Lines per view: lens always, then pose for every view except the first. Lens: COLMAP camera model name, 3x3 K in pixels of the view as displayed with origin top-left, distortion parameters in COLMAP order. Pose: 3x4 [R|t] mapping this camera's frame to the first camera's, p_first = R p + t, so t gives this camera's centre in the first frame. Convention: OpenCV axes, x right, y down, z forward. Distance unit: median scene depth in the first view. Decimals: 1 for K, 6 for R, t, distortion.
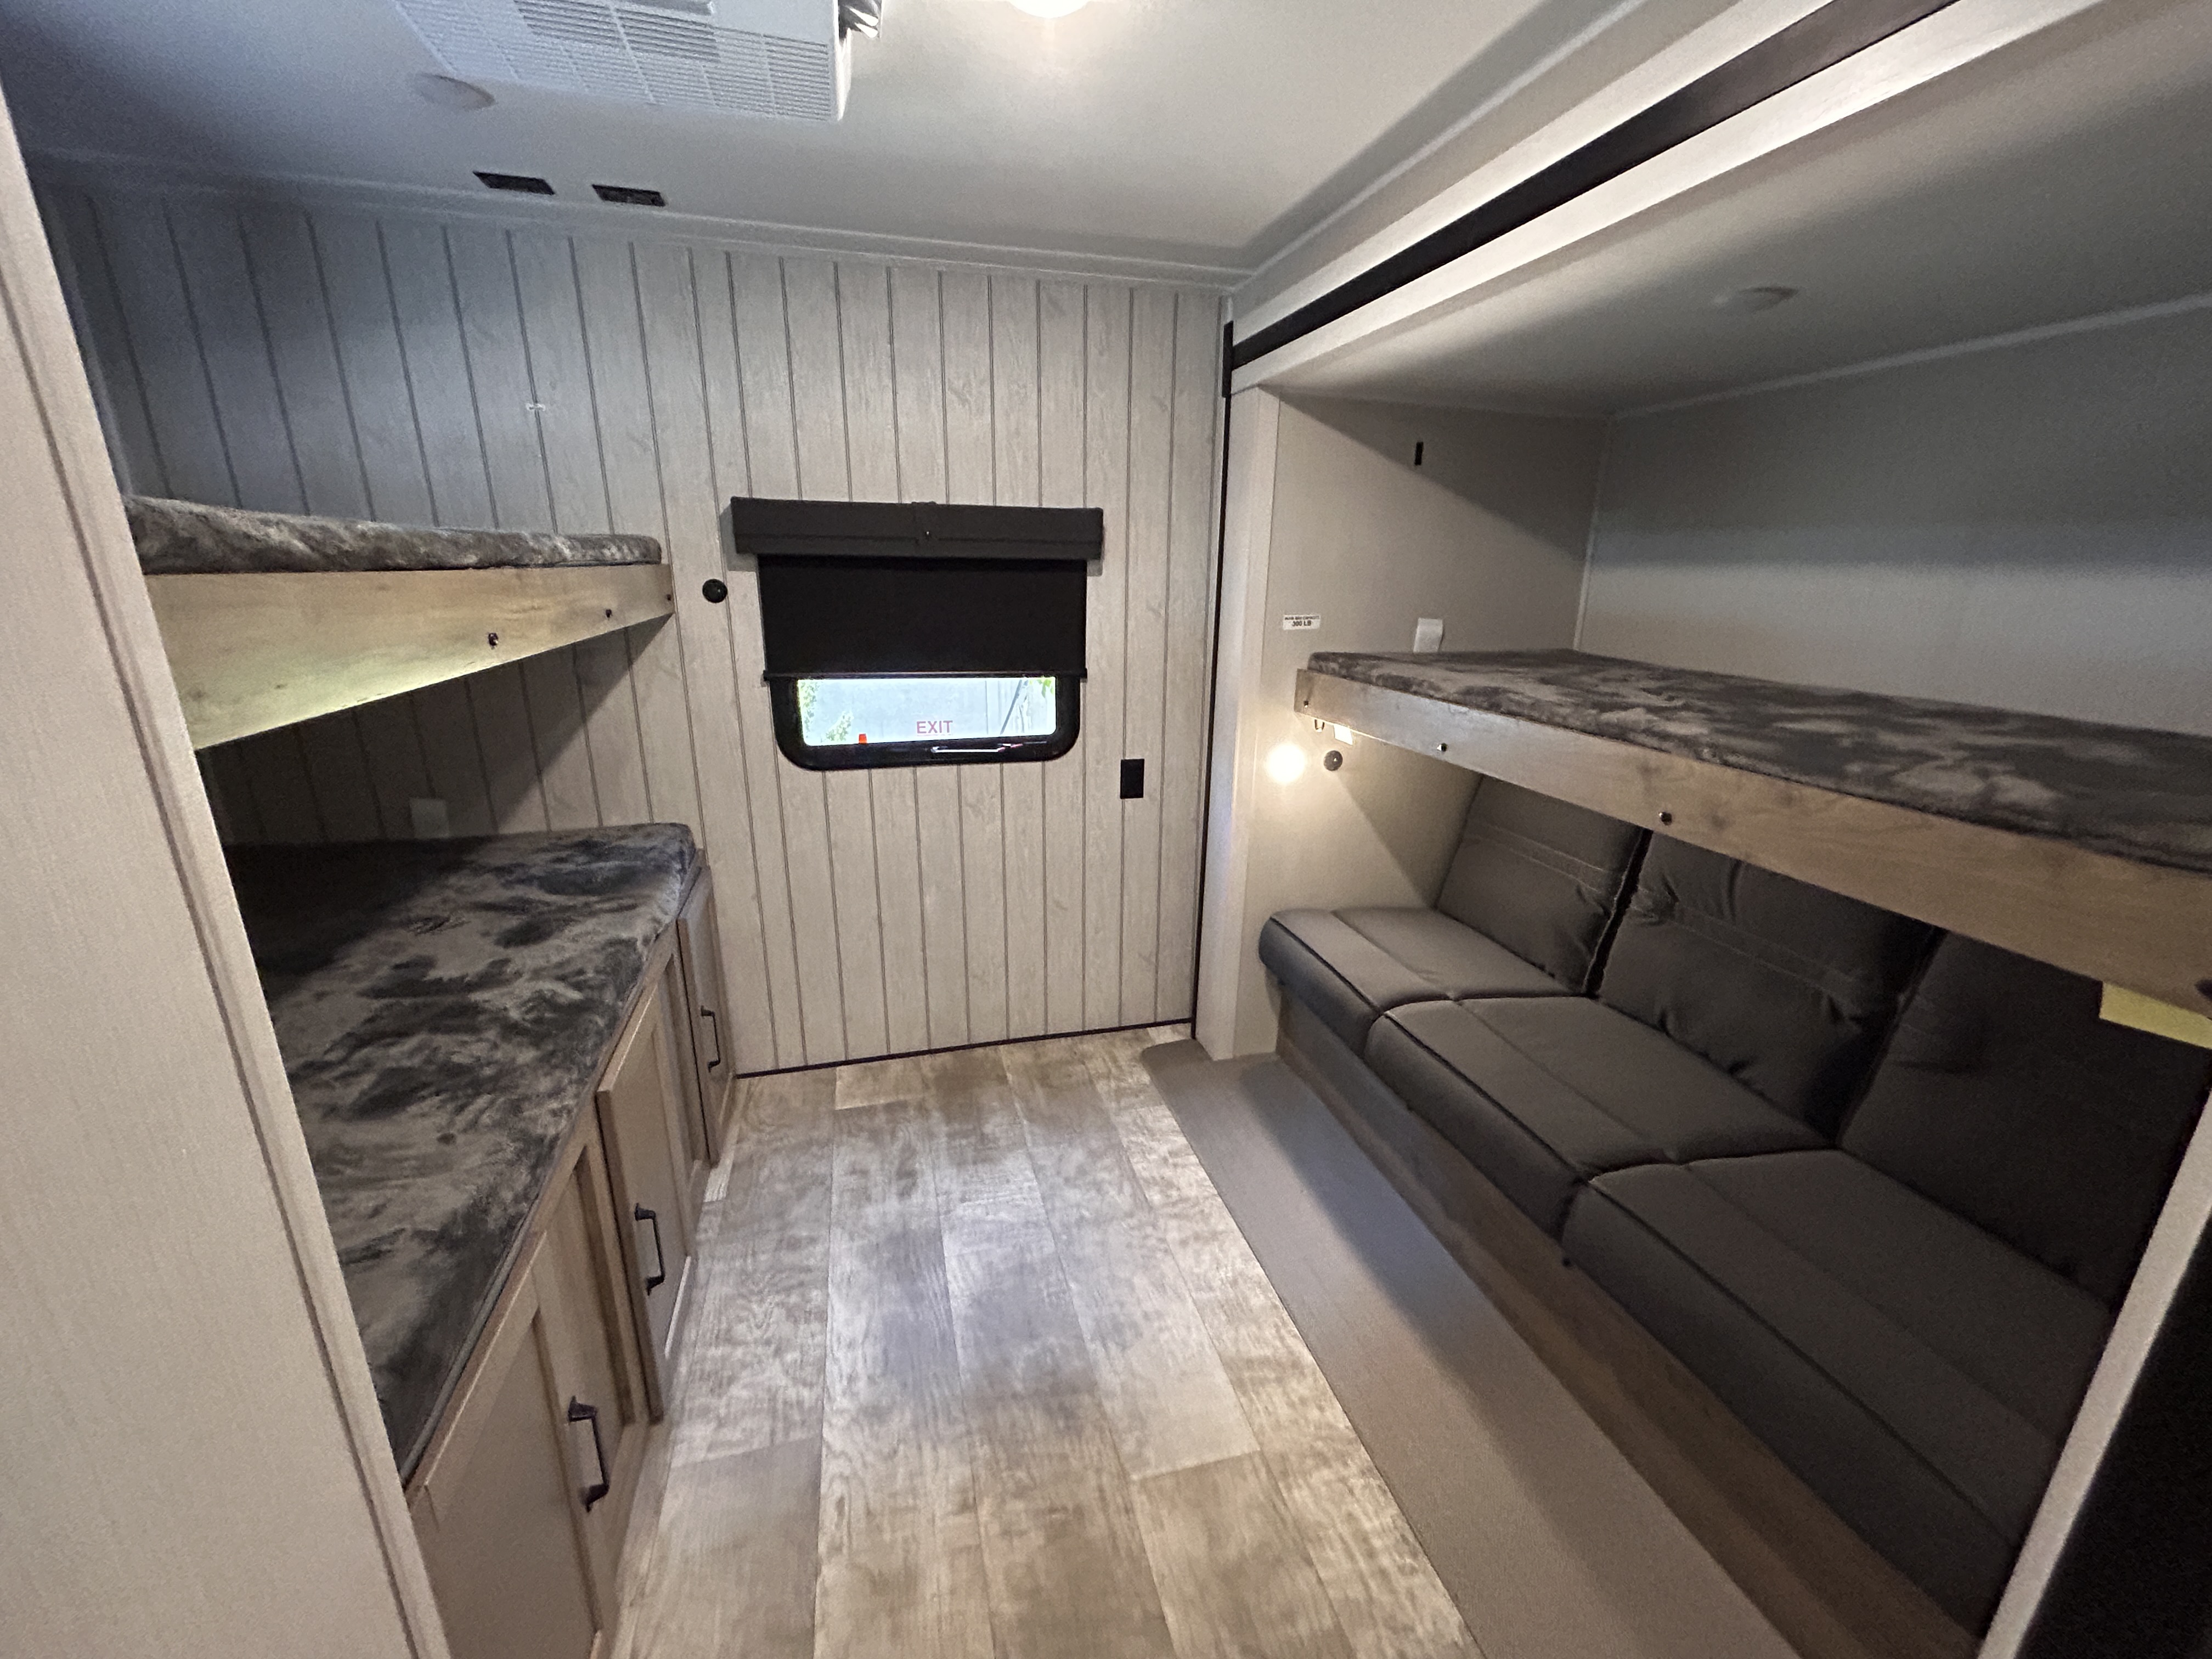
lens RADIAL K [[895.0, 0, 1114.0], [0, 895.0, 839.7], [0, 0, 1]] dist [-0.001042, 0.001203]
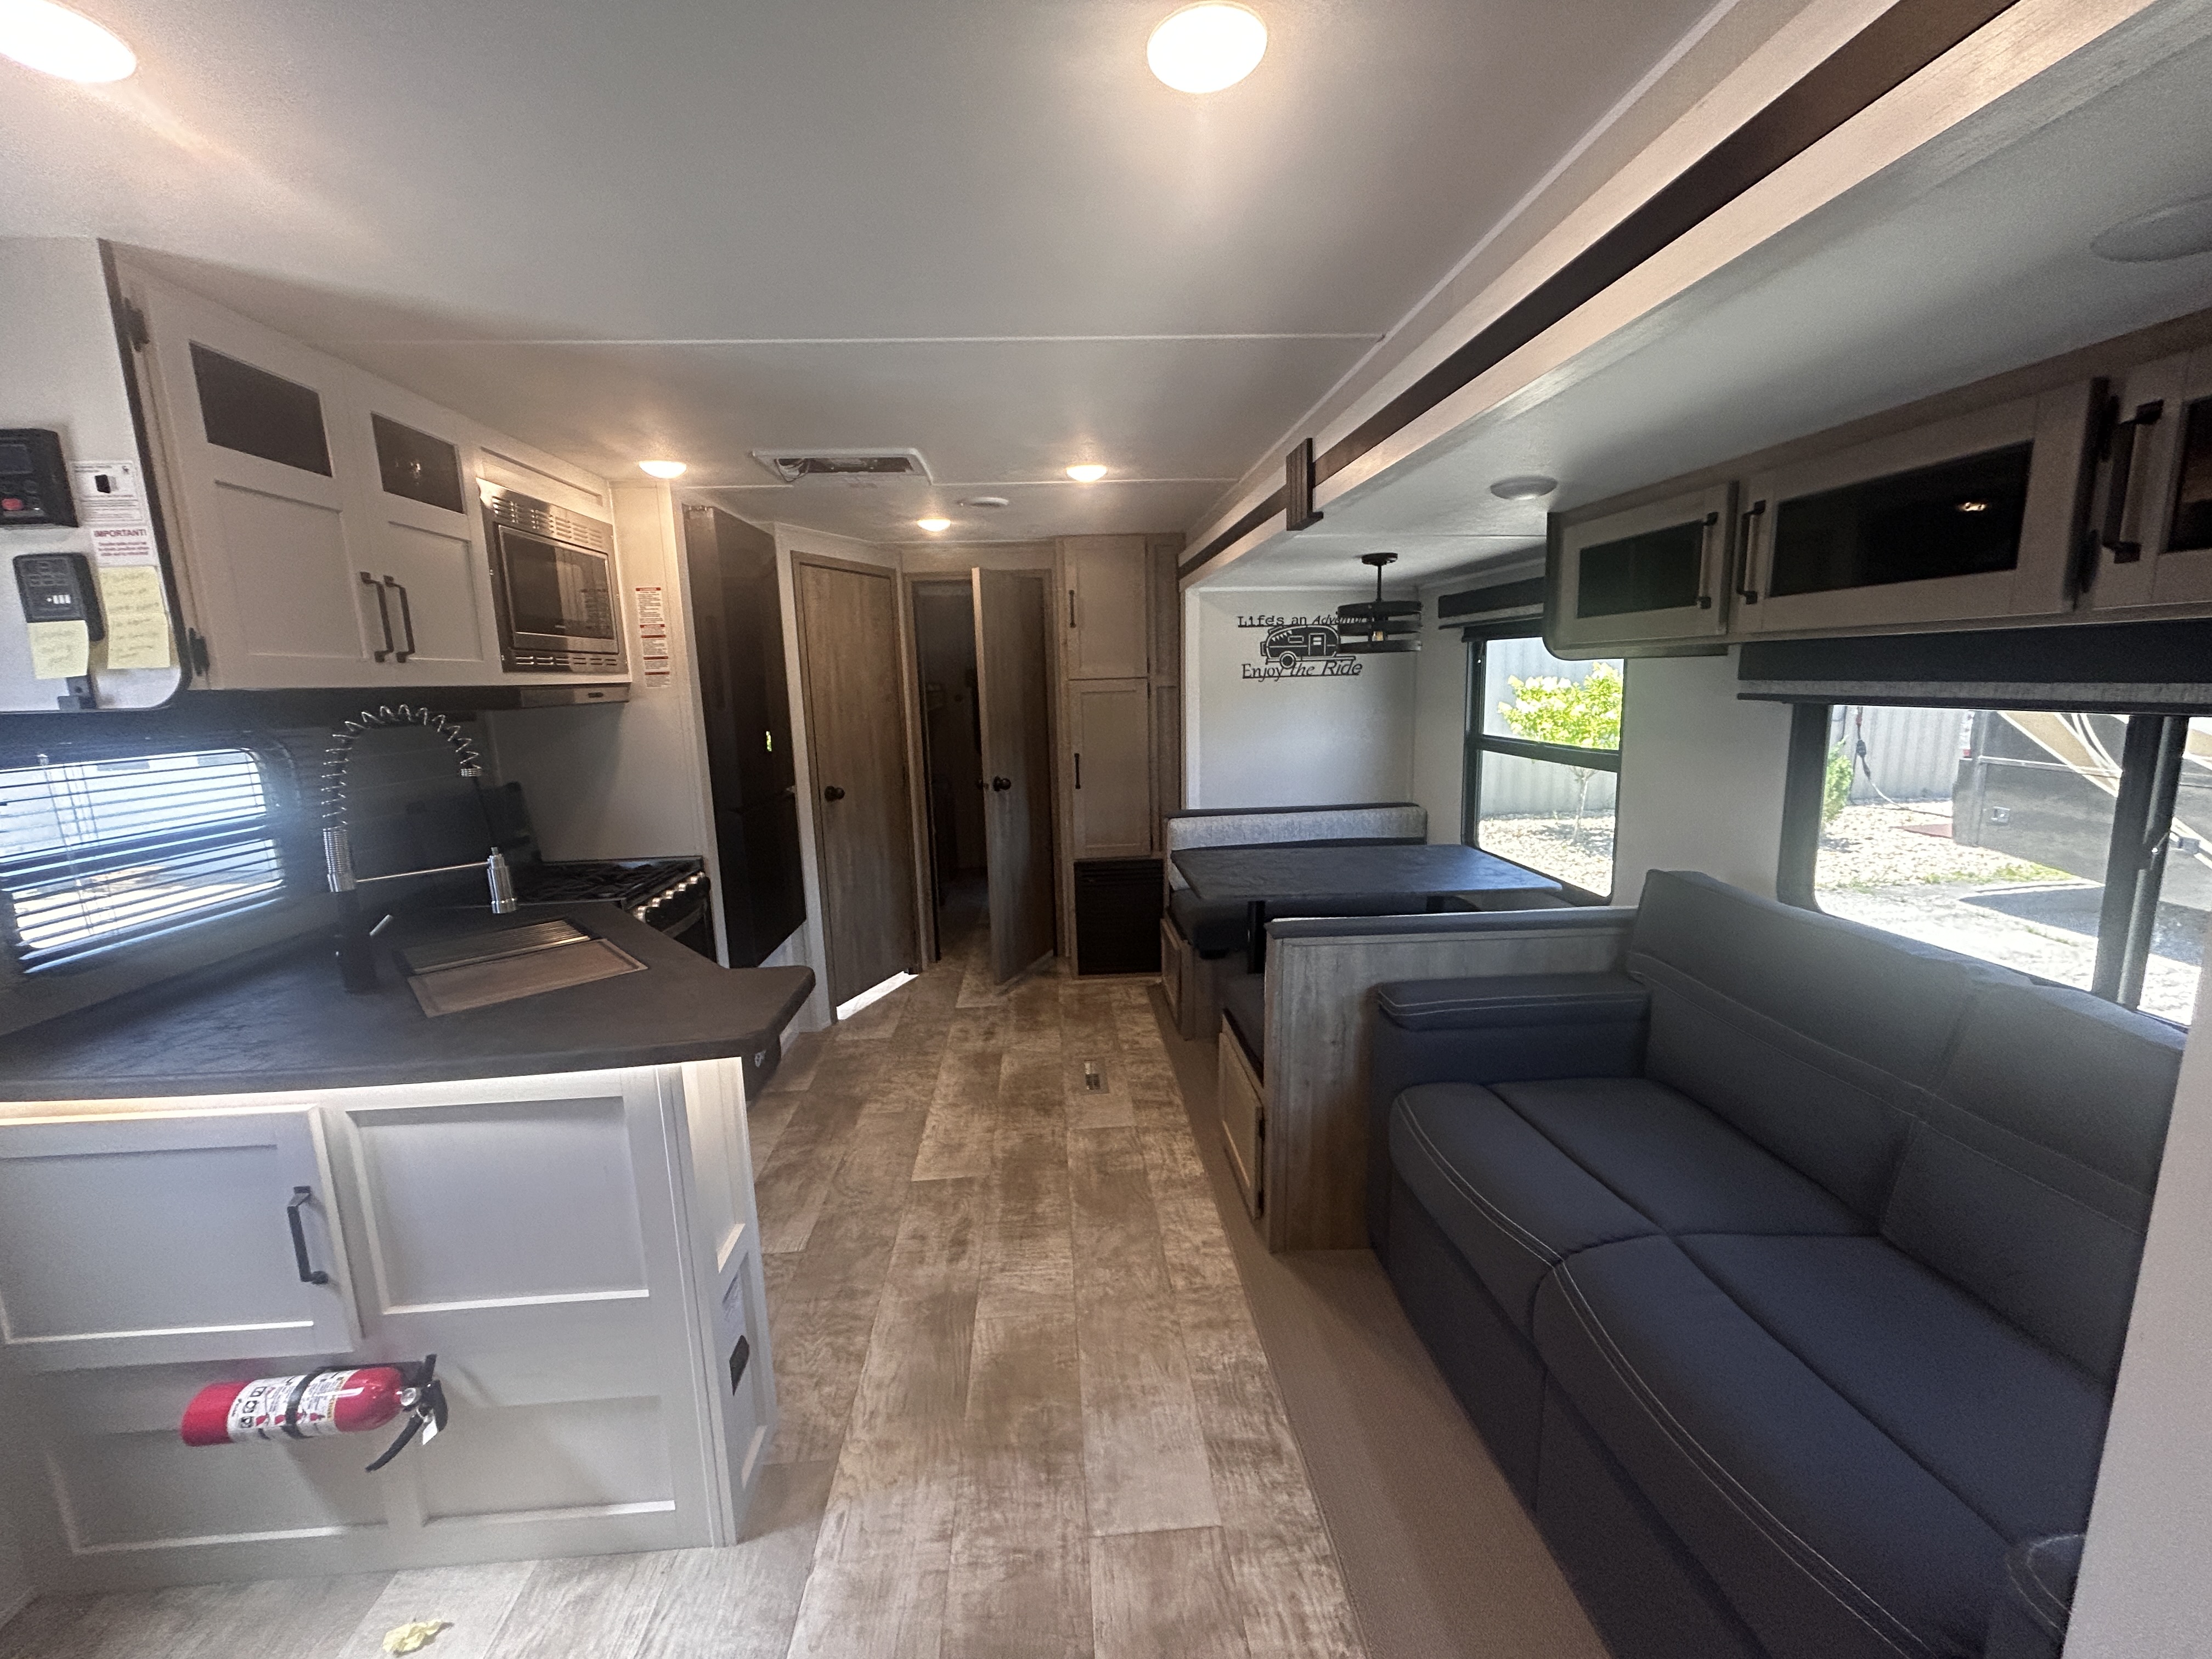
lens RADIAL K [[895.0, 0, 1115.5], [0, 895.0, 836.4], [0, 0, 1]] dist [-0.001042, 0.001203]
pose [[0.981274, -0.010098, -0.192352, 0.202082], [-0.013388, 0.992634, -0.120409, 0.007118], [0.192151, 0.120730, 0.973911, -0.114805]]
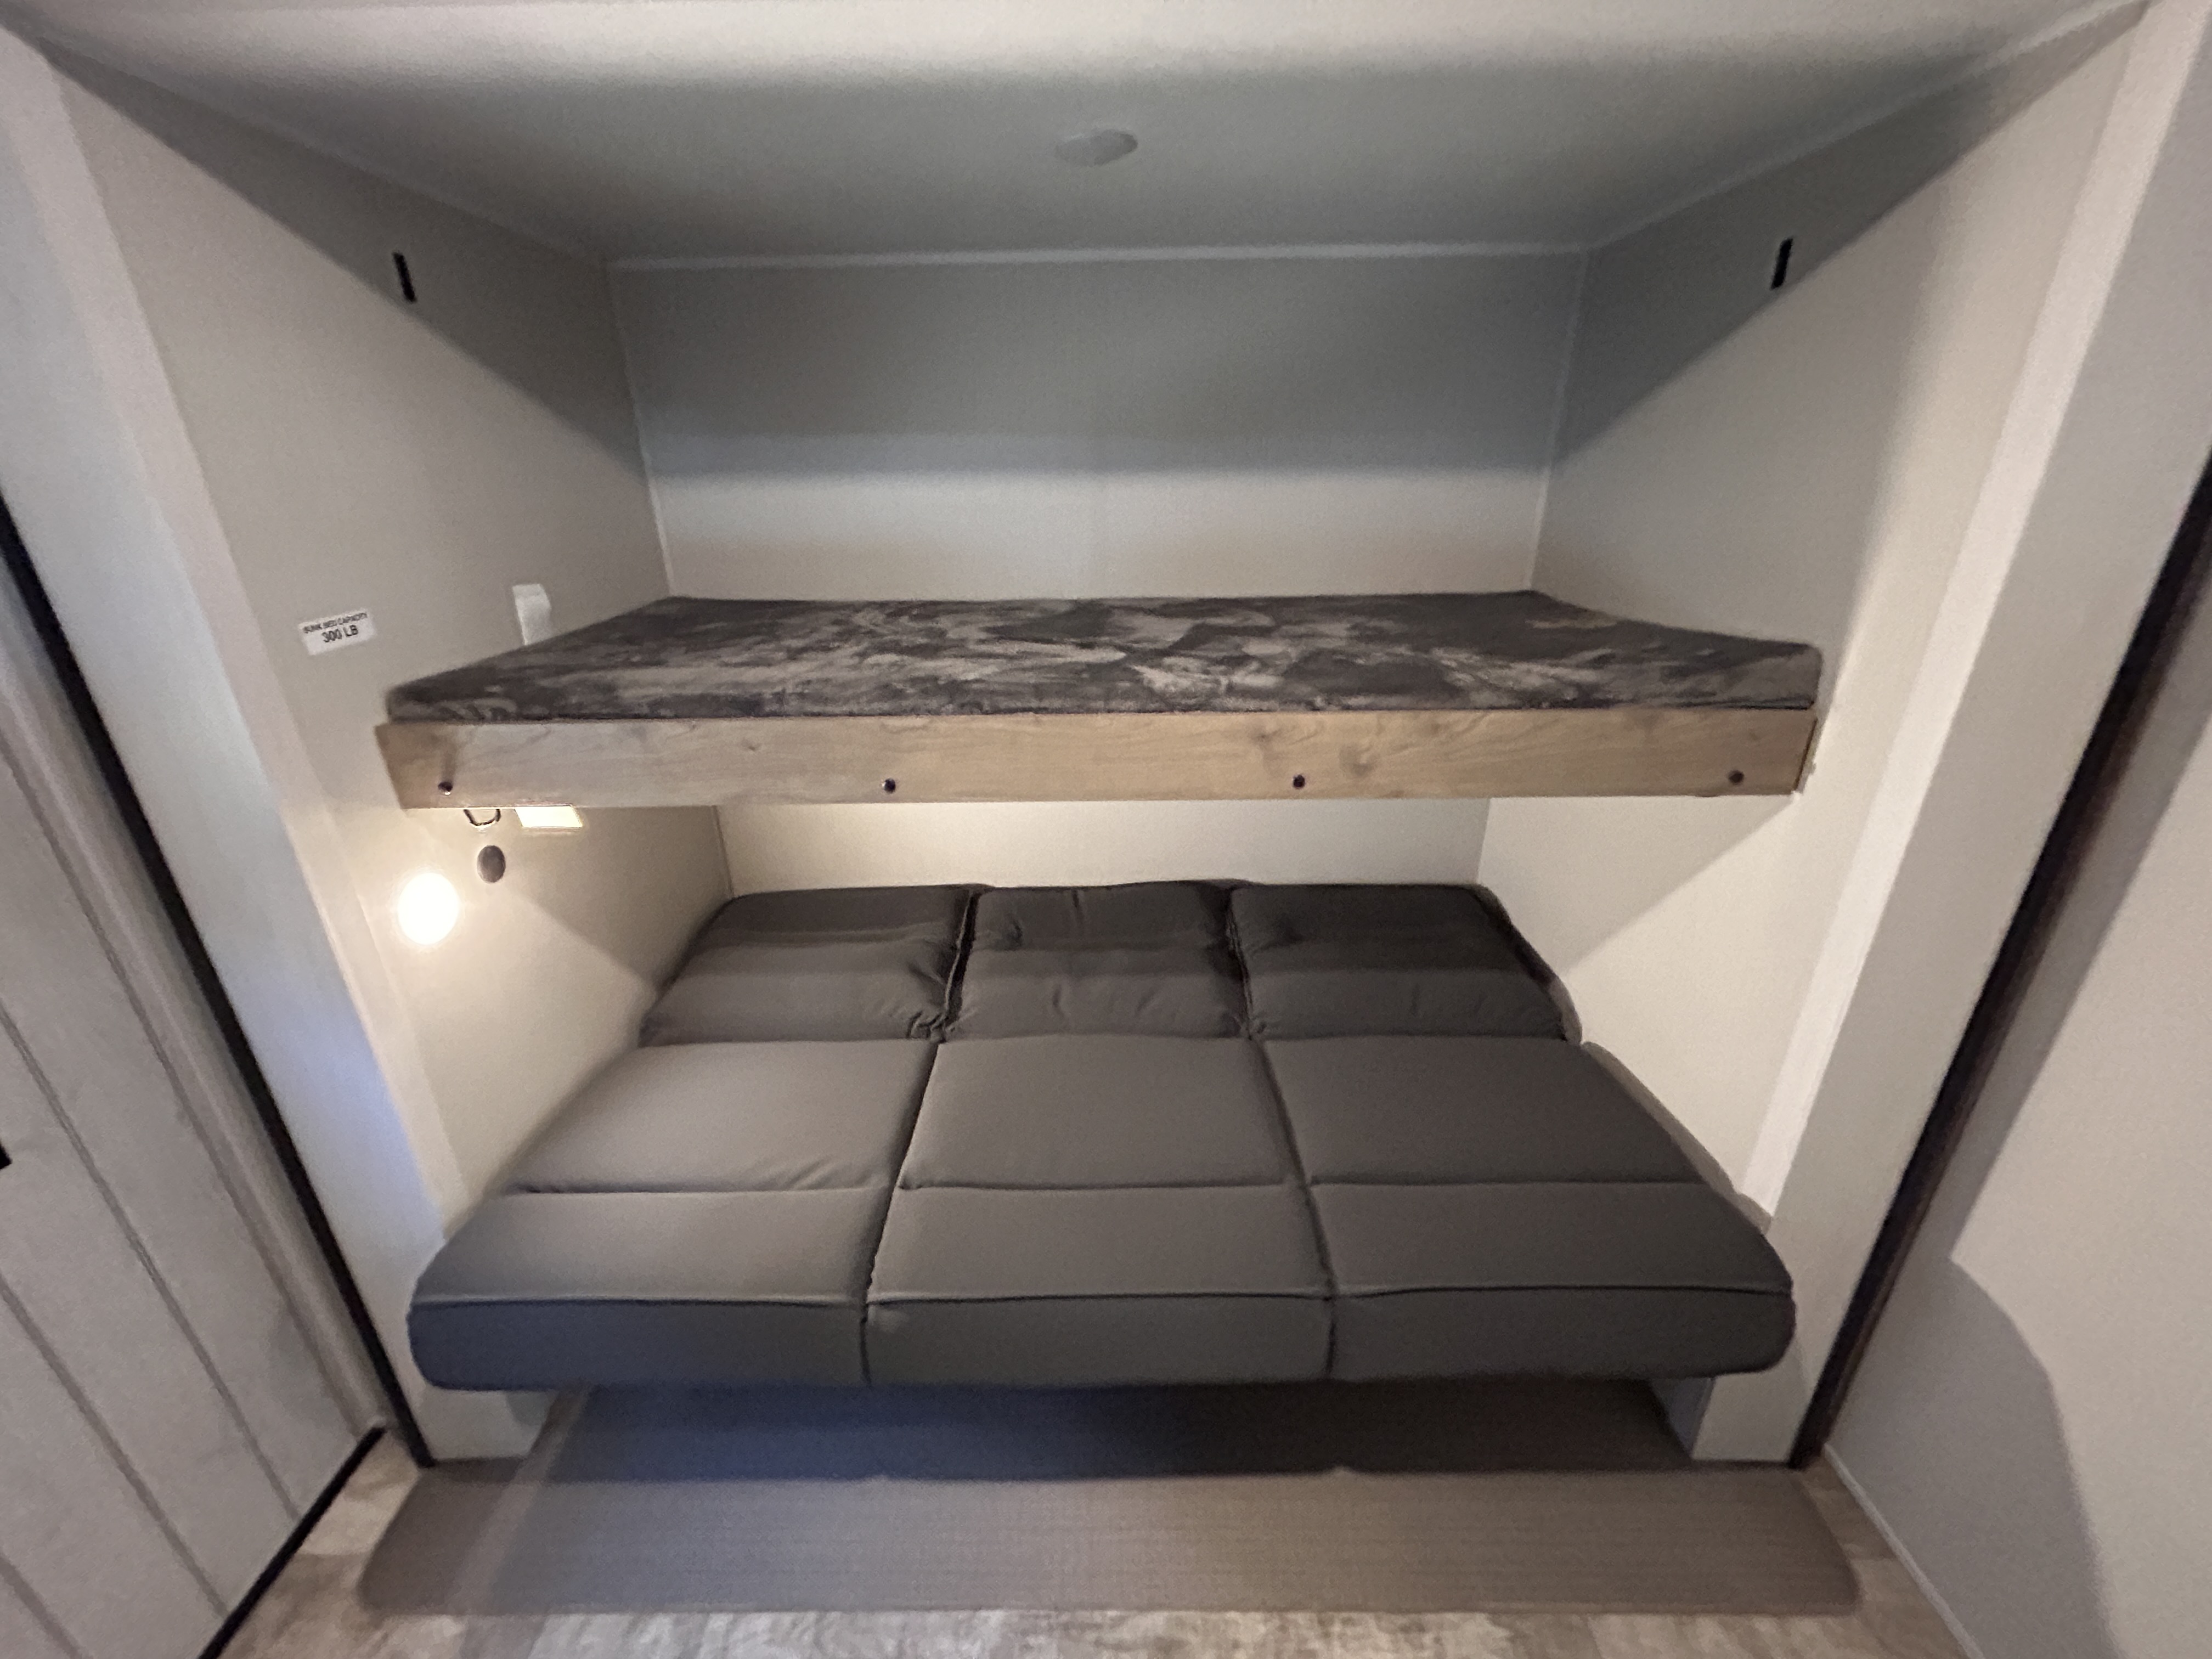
lens RADIAL K [[895.0, 0, 1102.7], [0, 895.0, 838.1], [0, 0, 1]] dist [-0.001042, 0.001203]
pose [[0.273587, -0.393568, 0.877641, -0.166151], [0.297116, 0.902410, 0.312055, -0.213671], [-0.914807, 0.175387, 0.363823, 0.596041]]
